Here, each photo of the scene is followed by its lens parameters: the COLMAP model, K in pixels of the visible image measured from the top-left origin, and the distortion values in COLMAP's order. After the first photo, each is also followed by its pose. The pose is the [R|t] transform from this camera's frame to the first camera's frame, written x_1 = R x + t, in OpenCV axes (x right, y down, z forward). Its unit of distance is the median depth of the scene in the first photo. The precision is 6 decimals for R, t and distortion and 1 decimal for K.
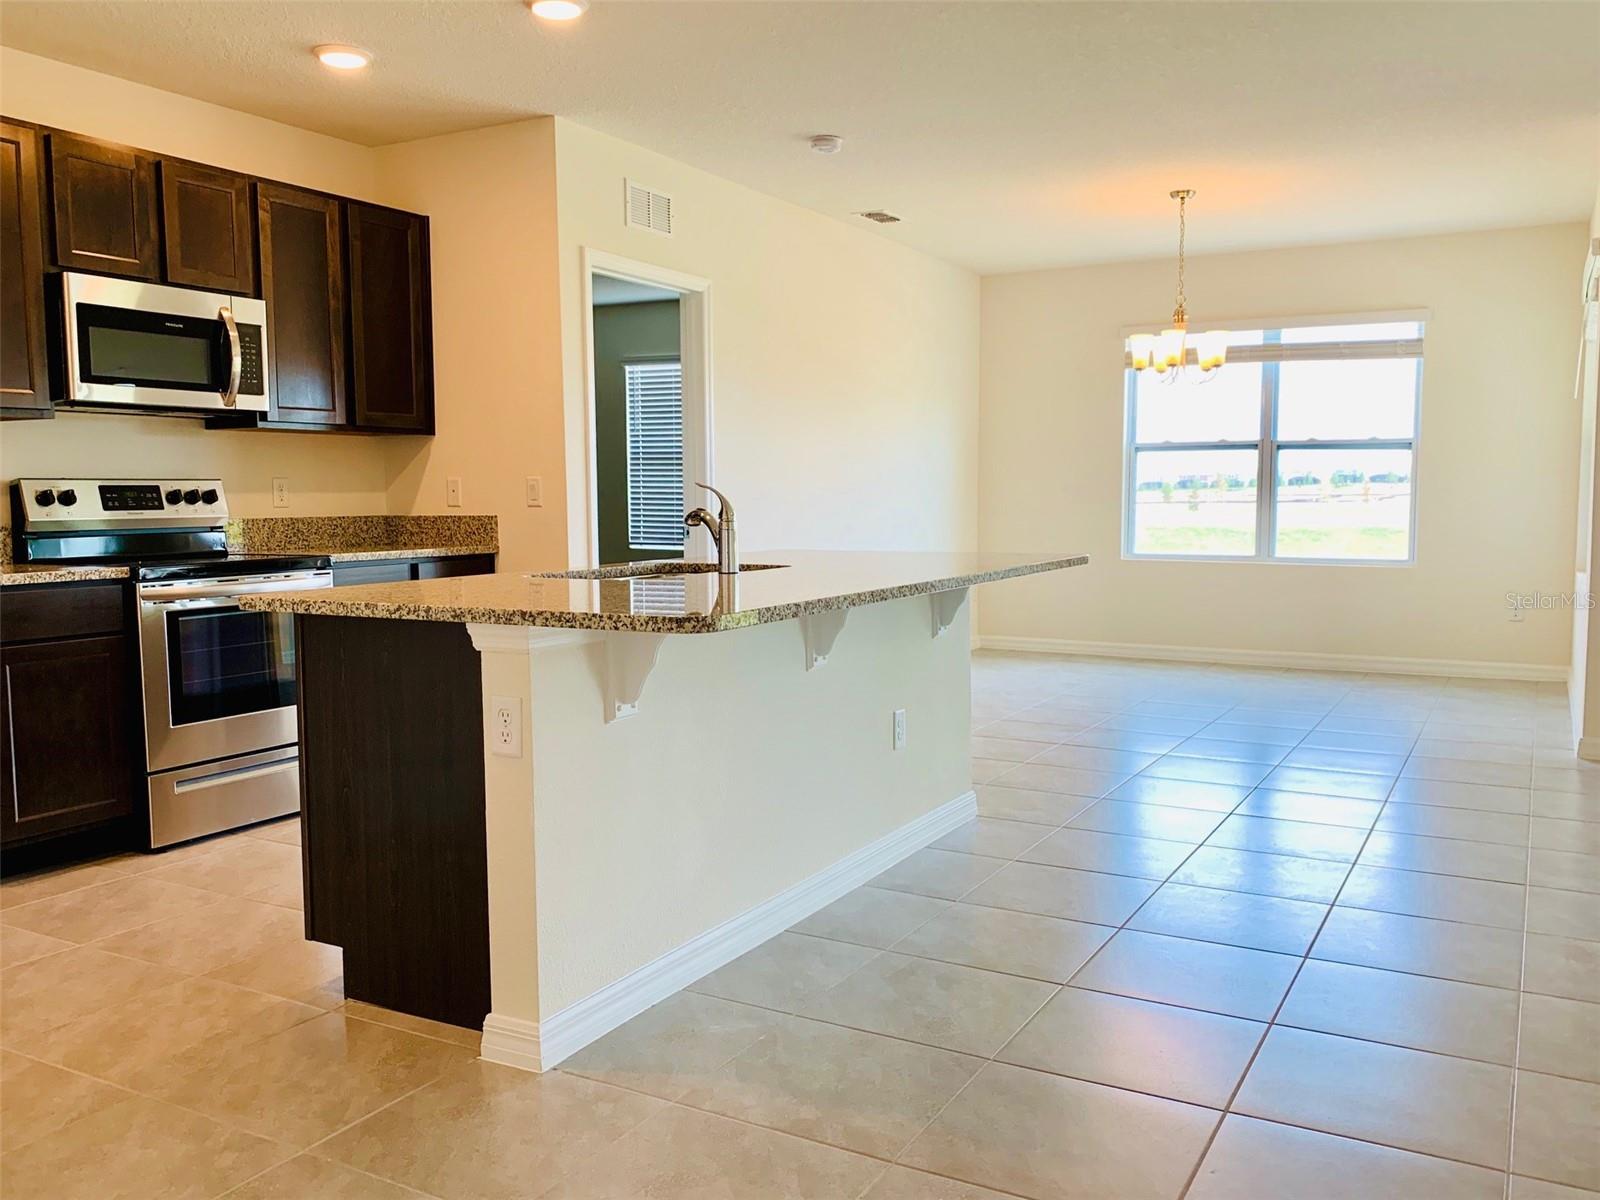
lens RADIAL K [[1326.6, 0, 809.8], [0, 1326.6, 607.1], [0, 0, 1]] dist [0.049748, -0.063330]
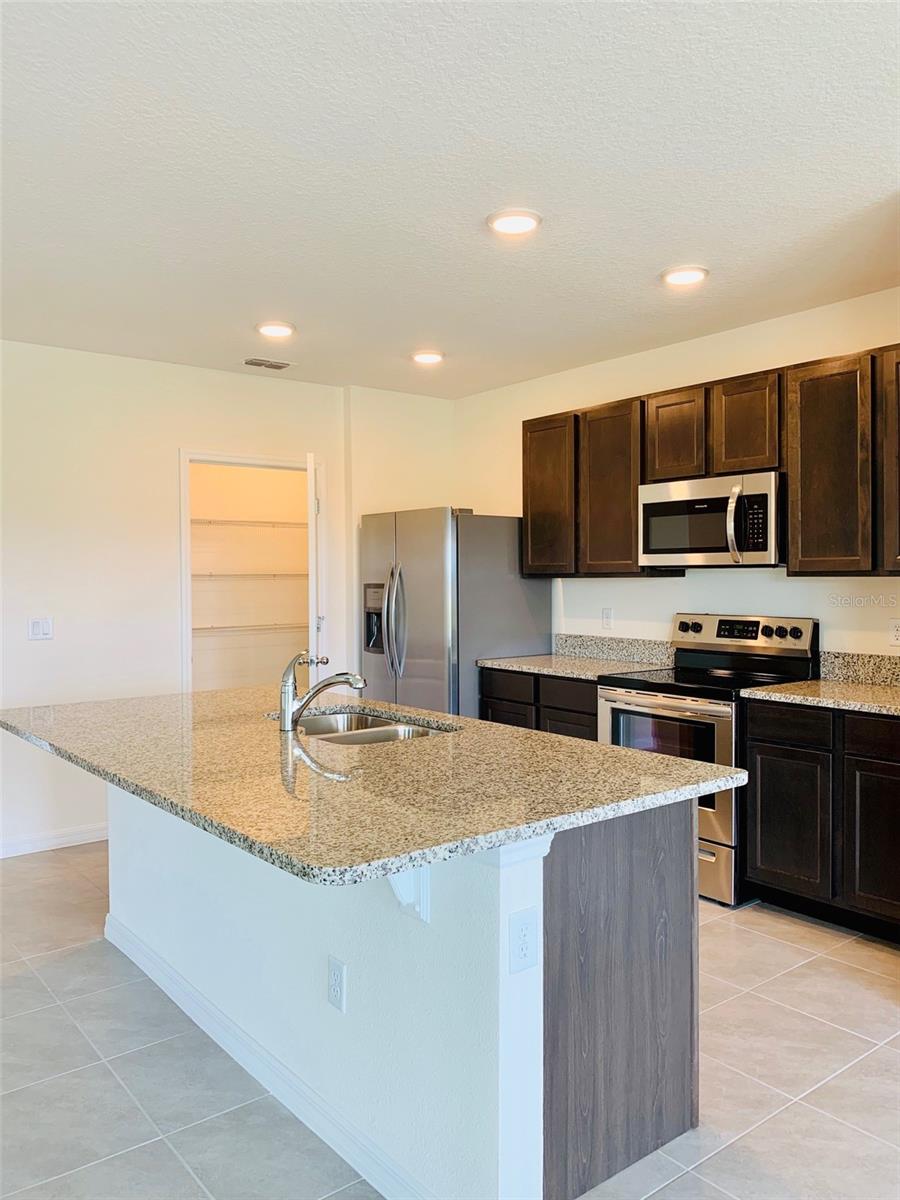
lens RADIAL K [[920.5, 0, 451.7], [0, 920.5, 591.6], [0, 0, 1]] dist [0.109789, -0.214234]
pose [[-0.386818, 0.028045, -0.921729, 0.502296], [-0.072683, 0.995501, 0.060793, -0.164518], [0.919287, 0.090510, -0.383040, 1.145705]]
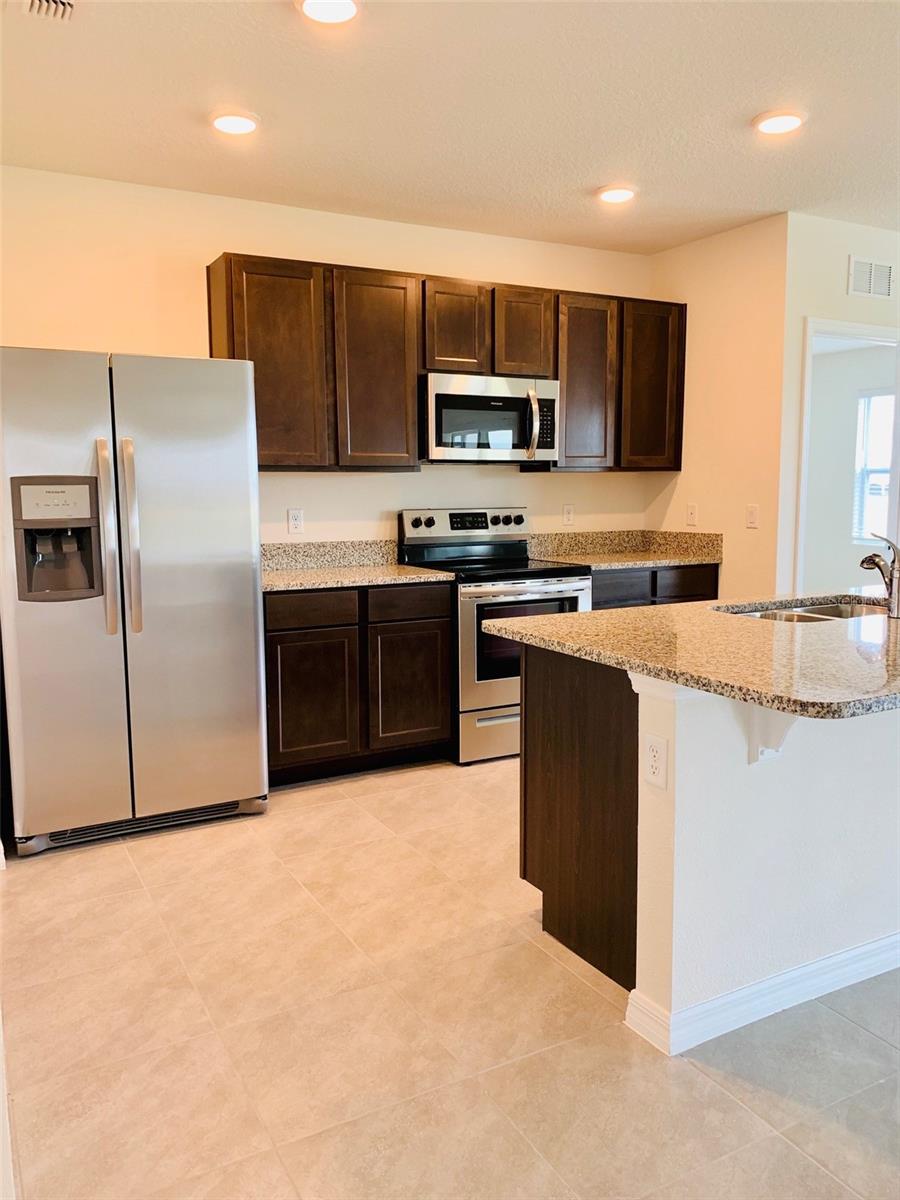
lens RADIAL K [[923.2, 0, 450.0], [0, 923.2, 600.0], [0, 0, 1]] dist [0.029482, -0.036710]
pose [[0.846462, 0.067507, -0.528152, 0.023058], [-0.046568, 0.997515, 0.052865, -0.049989], [0.530409, -0.020153, 0.847503, 0.125790]]
